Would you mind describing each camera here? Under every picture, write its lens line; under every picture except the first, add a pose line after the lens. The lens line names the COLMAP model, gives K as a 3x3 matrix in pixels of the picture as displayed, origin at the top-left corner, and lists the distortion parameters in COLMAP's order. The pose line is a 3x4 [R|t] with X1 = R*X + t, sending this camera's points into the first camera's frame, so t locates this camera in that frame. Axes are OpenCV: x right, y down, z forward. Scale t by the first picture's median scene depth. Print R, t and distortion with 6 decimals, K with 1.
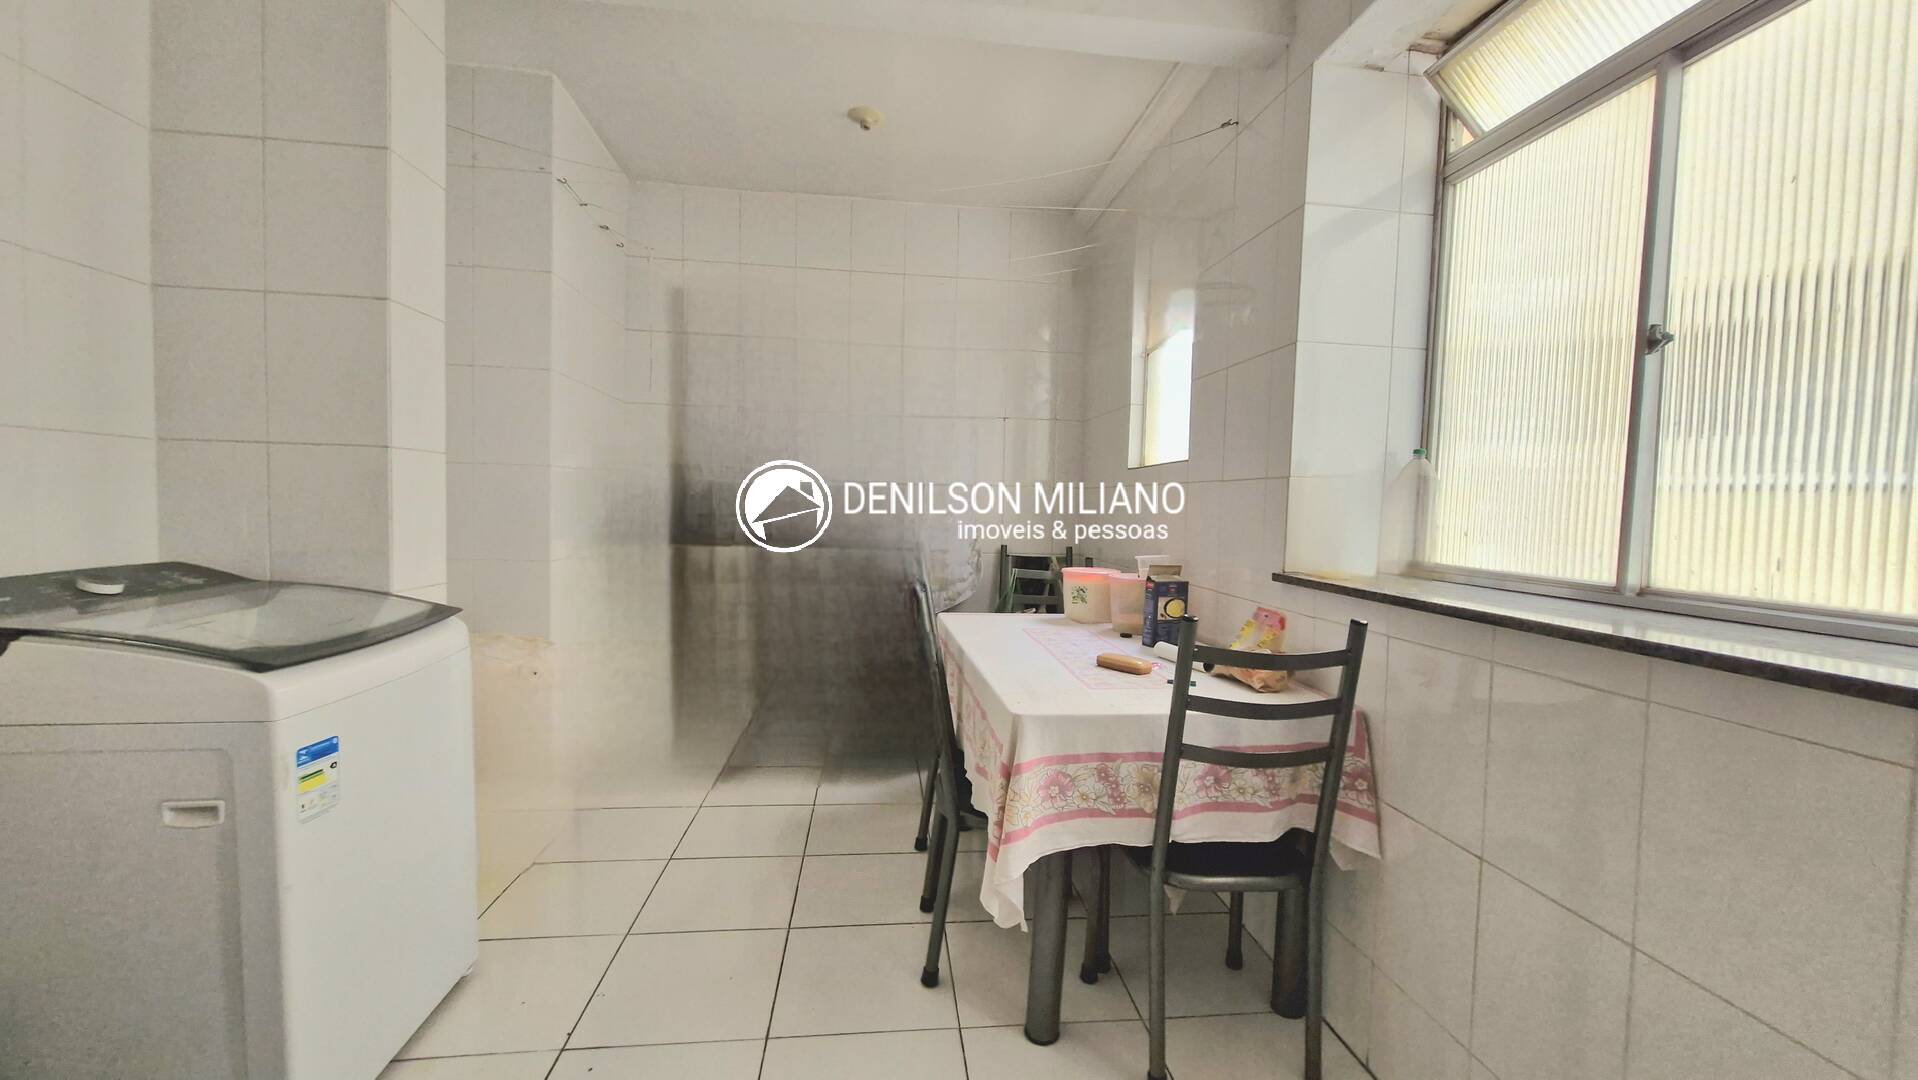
lens RADIAL K [[760.0, 0, 960.5], [0, 760.0, 536.8], [0, 0, 1]] dist [0.001077, -0.000027]
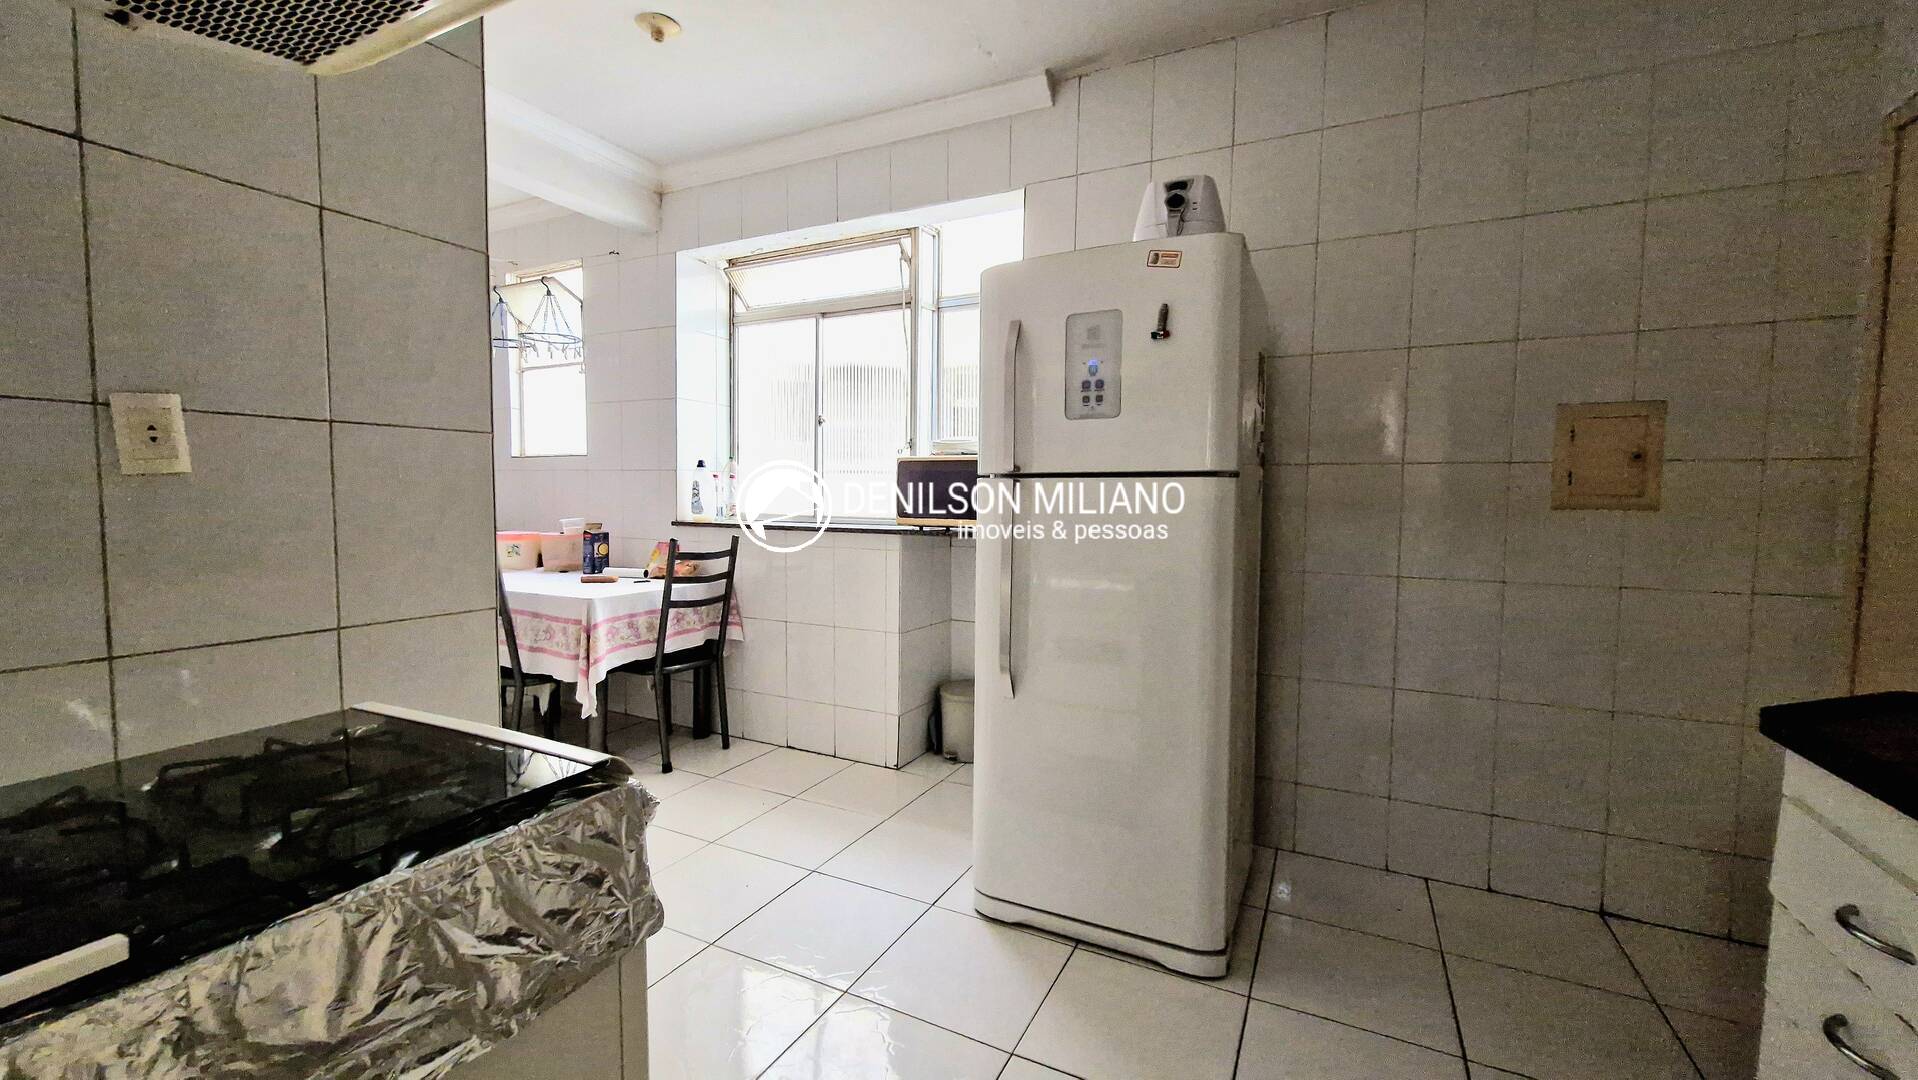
lens RADIAL K [[760.0, 0, 962.0], [0, 760.0, 538.2], [0, 0, 1]] dist [0.001077, -0.000027]
pose [[0.546541, -0.072408, 0.834296, -0.957123], [0.042148, 0.997371, 0.058950, 0.011266], [-0.836371, 0.002945, 0.548156, -0.779476]]
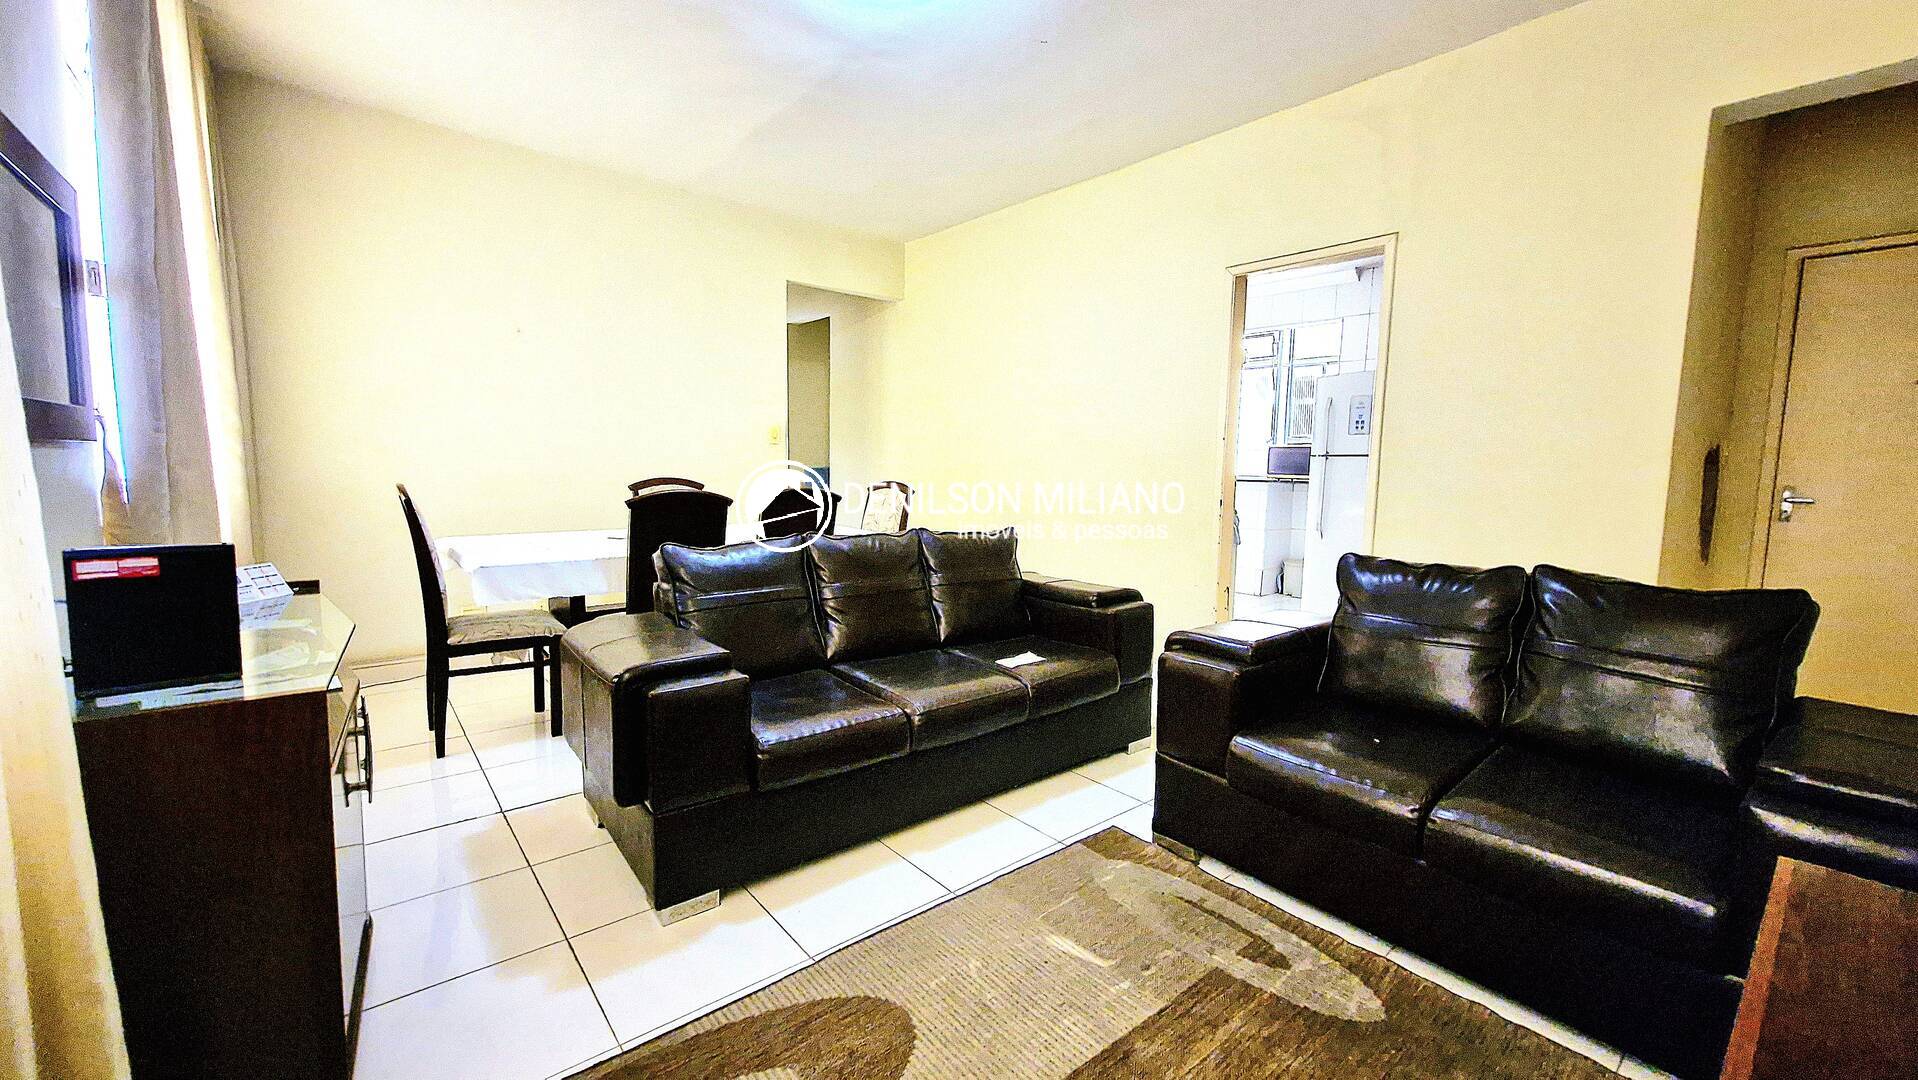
lens RADIAL K [[760.0, 0, 953.9], [0, 760.0, 540.7], [0, 0, 1]] dist [0.001077, -0.000027]
pose [[0.833579, -0.070215, 0.547920, -3.322838], [0.029775, 0.996158, 0.082358, 0.037190], [-0.551598, -0.052337, 0.832466, -2.210276]]
